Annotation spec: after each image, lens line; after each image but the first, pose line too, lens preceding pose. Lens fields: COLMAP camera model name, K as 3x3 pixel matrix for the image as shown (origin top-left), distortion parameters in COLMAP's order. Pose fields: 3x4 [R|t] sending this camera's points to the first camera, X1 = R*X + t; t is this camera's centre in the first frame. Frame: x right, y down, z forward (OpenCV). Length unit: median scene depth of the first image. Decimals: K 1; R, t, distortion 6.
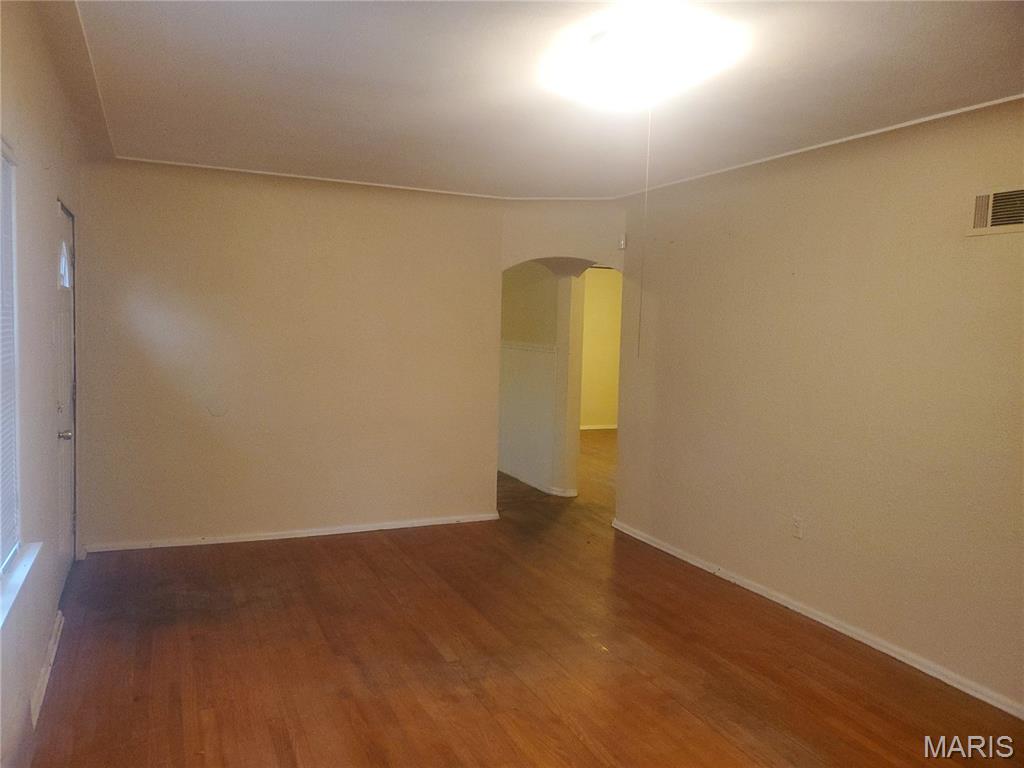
lens RADIAL K [[816.3, 0, 512.0], [0, 816.3, 384.0], [0, 0, 1]] dist [0.048763, -0.007546]
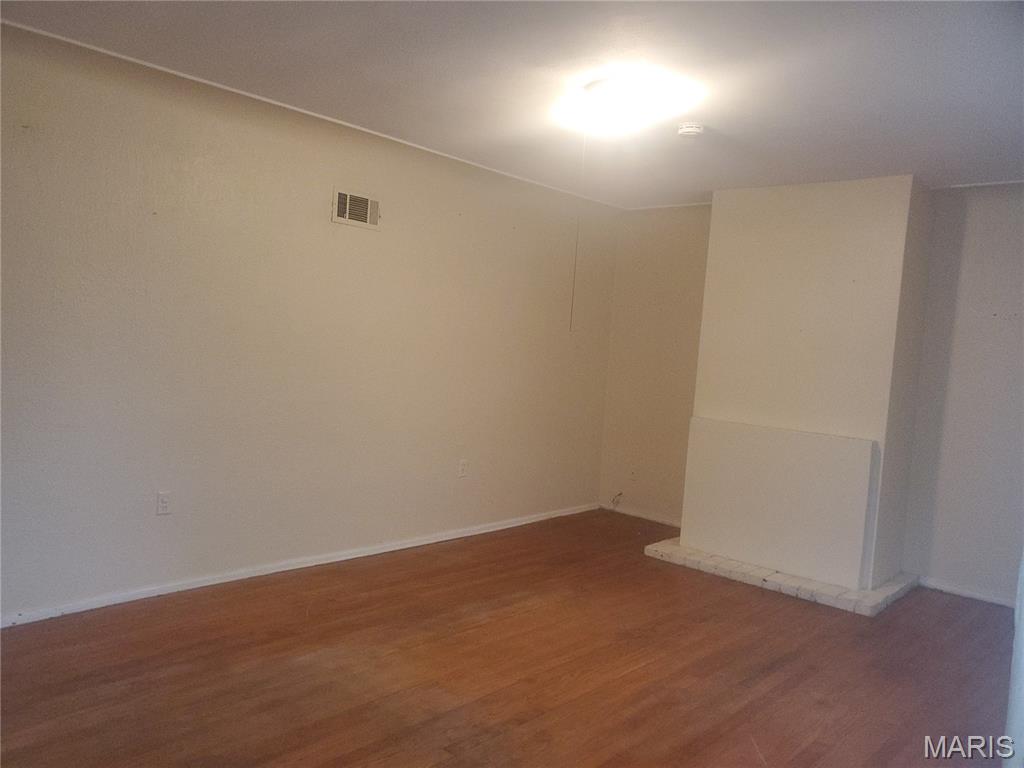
lens RADIAL K [[793.7, 0, 504.3], [0, 793.7, 379.4], [0, 0, 1]] dist [0.080289, -0.004186]
pose [[-0.416783, -0.103409, 0.903105, -0.740467], [-0.021991, 0.994364, 0.103710, -0.072071], [-0.908740, 0.023365, -0.416708, 1.305985]]
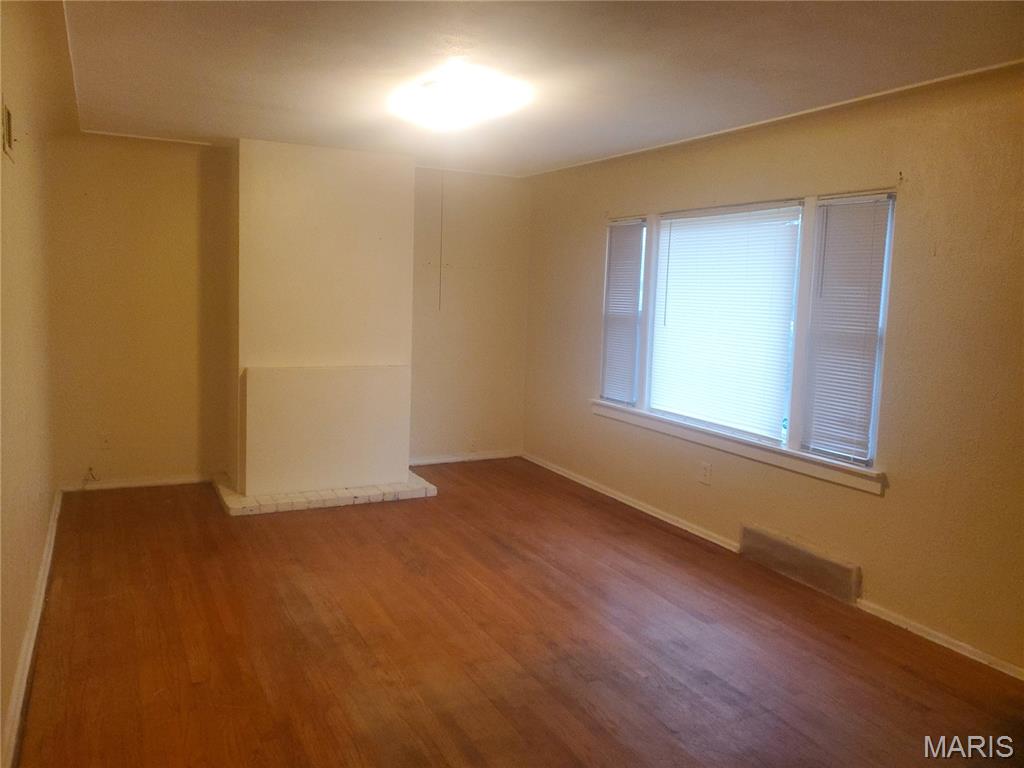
lens RADIAL K [[793.7, 0, 504.3], [0, 793.7, 379.4], [0, 0, 1]] dist [0.080289, -0.004186]
pose [[-0.997045, -0.054677, -0.053958, 0.093331], [-0.063560, 0.981659, 0.179738, -0.128721], [0.043140, 0.182636, -0.982234, 1.858495]]
